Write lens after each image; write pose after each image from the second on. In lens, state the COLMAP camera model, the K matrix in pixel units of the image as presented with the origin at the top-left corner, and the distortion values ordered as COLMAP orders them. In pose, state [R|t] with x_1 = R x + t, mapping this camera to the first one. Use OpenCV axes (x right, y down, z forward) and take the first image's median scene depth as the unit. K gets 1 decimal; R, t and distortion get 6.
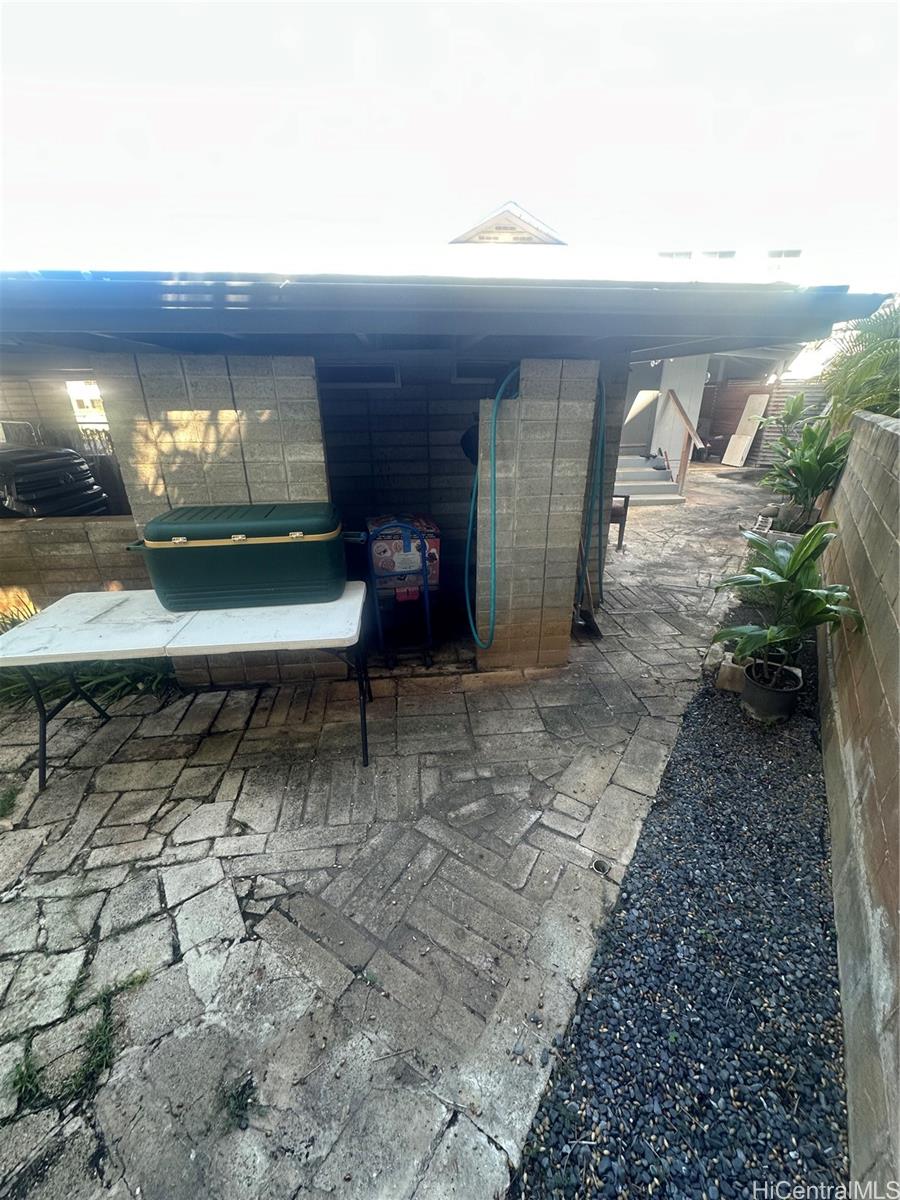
lens RADIAL K [[480.5, 0, 450.3], [0, 480.5, 599.6], [0, 0, 1]] dist [0.001474, 0.000952]
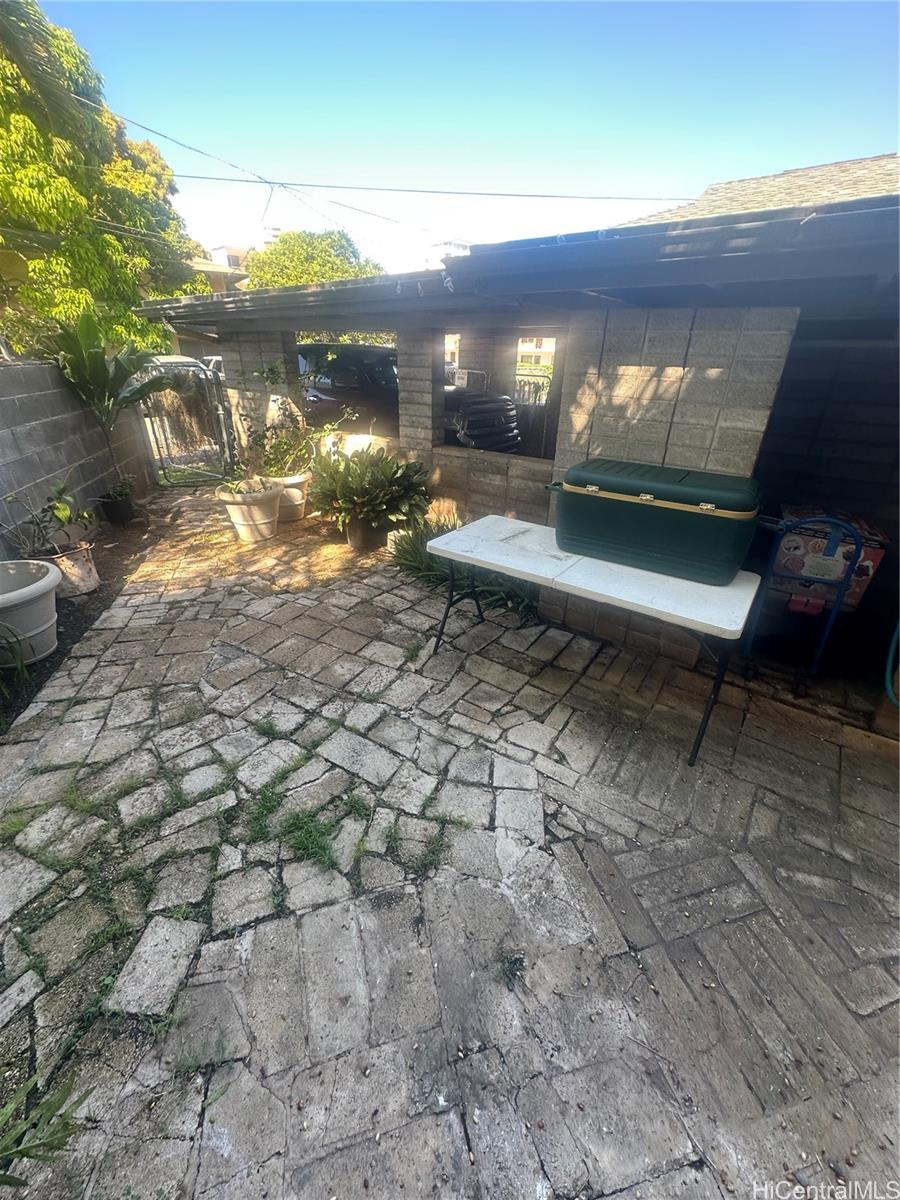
lens RADIAL K [[480.5, 0, 450.5], [0, 480.5, 600.0], [0, 0, 1]] dist [0.001474, 0.000952]
pose [[0.744772, 0.325222, -0.582705, -0.095023], [-0.284594, 0.944609, 0.163461, 0.027398], [0.603590, 0.044093, 0.796075, -0.038675]]
